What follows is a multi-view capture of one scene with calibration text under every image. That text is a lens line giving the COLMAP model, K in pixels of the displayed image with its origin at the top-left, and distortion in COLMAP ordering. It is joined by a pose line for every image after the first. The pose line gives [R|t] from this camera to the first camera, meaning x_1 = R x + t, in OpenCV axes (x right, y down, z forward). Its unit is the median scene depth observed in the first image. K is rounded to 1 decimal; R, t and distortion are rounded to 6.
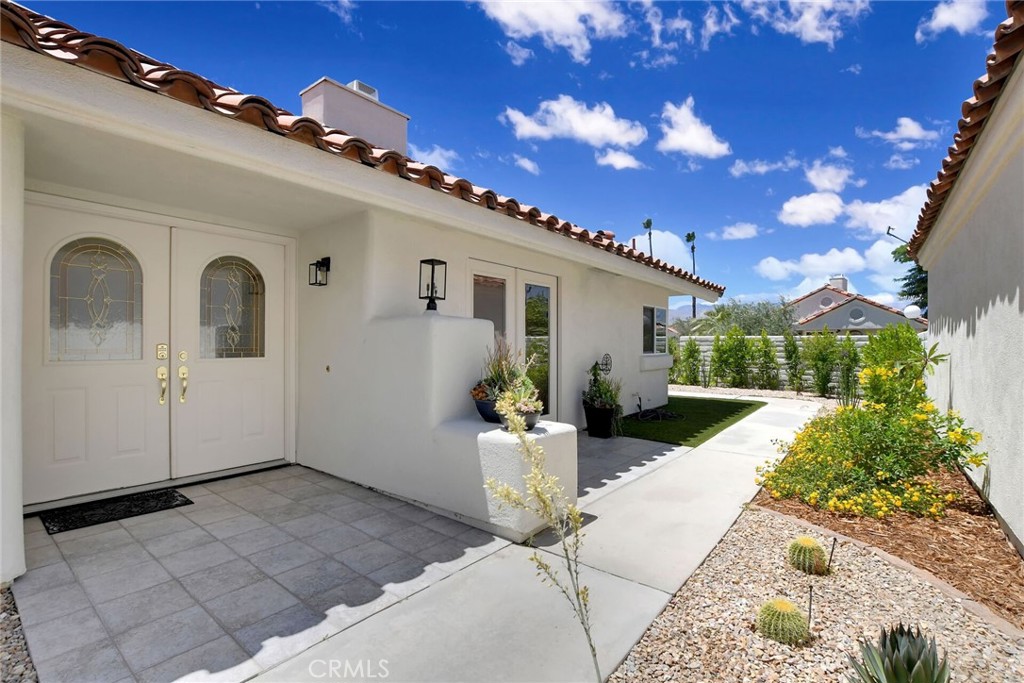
lens RADIAL K [[462.6, 0, 514.1], [0, 462.6, 341.7], [0, 0, 1]] dist [-0.022131, -0.002428]
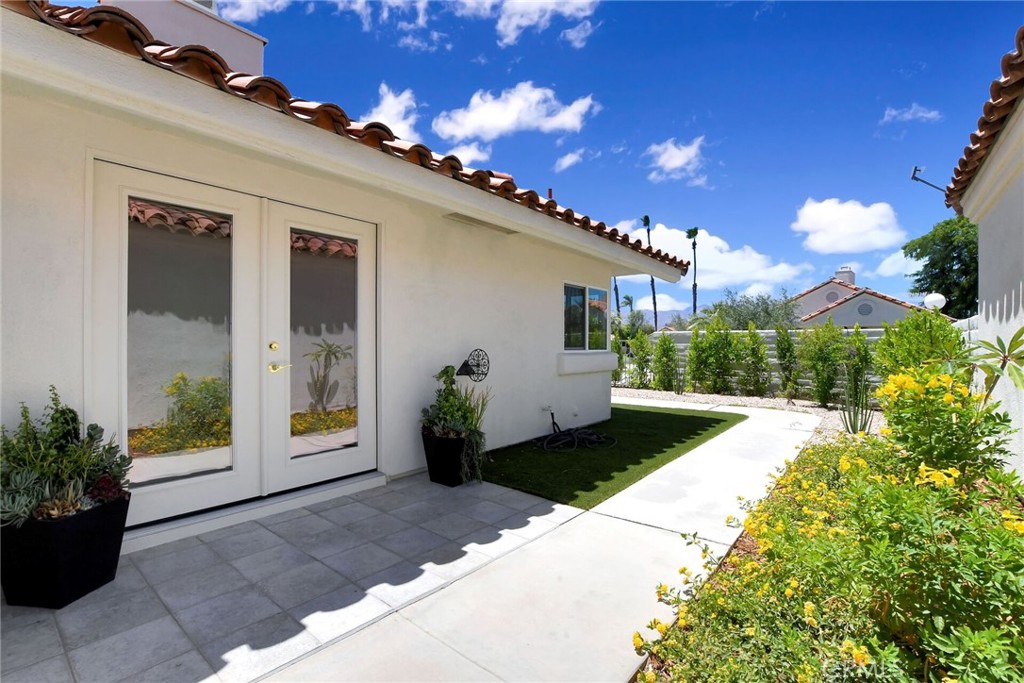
lens RADIAL K [[462.6, 0, 506.6], [0, 462.6, 343.2], [0, 0, 1]] dist [-0.022131, -0.002428]
pose [[0.999762, -0.000431, -0.021823, 0.155696], [0.000485, 0.999997, 0.002483, 0.009841], [0.021822, -0.002493, 0.999759, 0.214498]]
